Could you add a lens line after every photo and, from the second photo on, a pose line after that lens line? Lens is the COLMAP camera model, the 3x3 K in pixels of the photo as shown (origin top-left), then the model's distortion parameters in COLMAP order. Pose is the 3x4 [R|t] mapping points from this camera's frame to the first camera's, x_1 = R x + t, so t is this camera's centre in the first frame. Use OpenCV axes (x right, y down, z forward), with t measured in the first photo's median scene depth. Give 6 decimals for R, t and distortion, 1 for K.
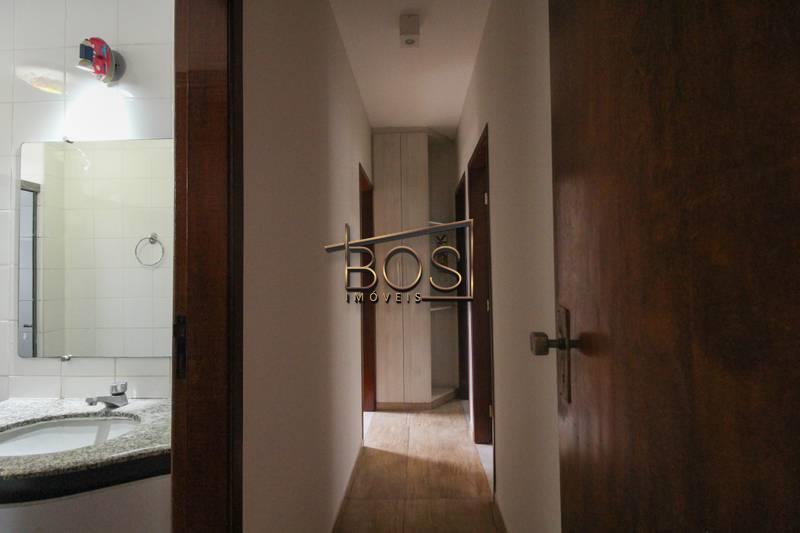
lens RADIAL K [[366.9, 0, 400.2], [0, 366.9, 270.3], [0, 0, 1]] dist [-0.001776, -0.002506]
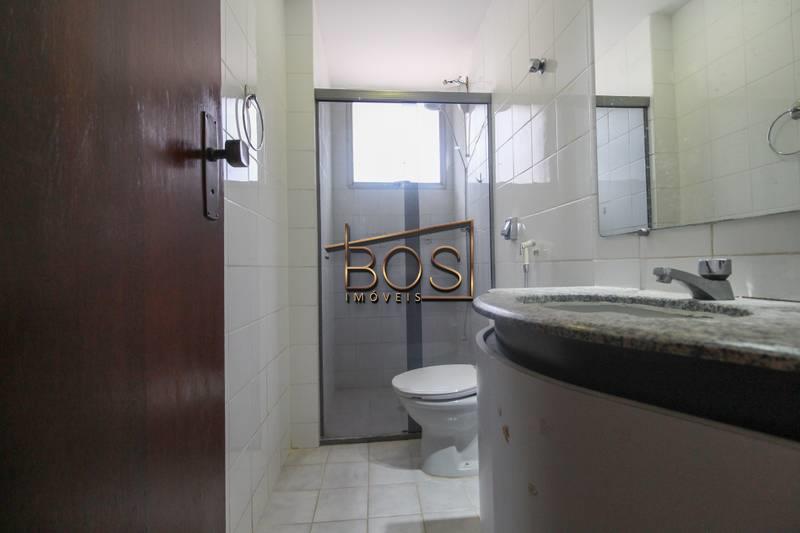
lens RADIAL K [[366.9, 0, 399.9], [0, 366.9, 265.8], [0, 0, 1]] dist [-0.001776, -0.002506]
pose [[0.125663, 0.004308, -0.992064, -0.291680], [0.044490, 0.998960, 0.009973, 0.297937], [0.991075, -0.045390, 0.125341, 0.474561]]
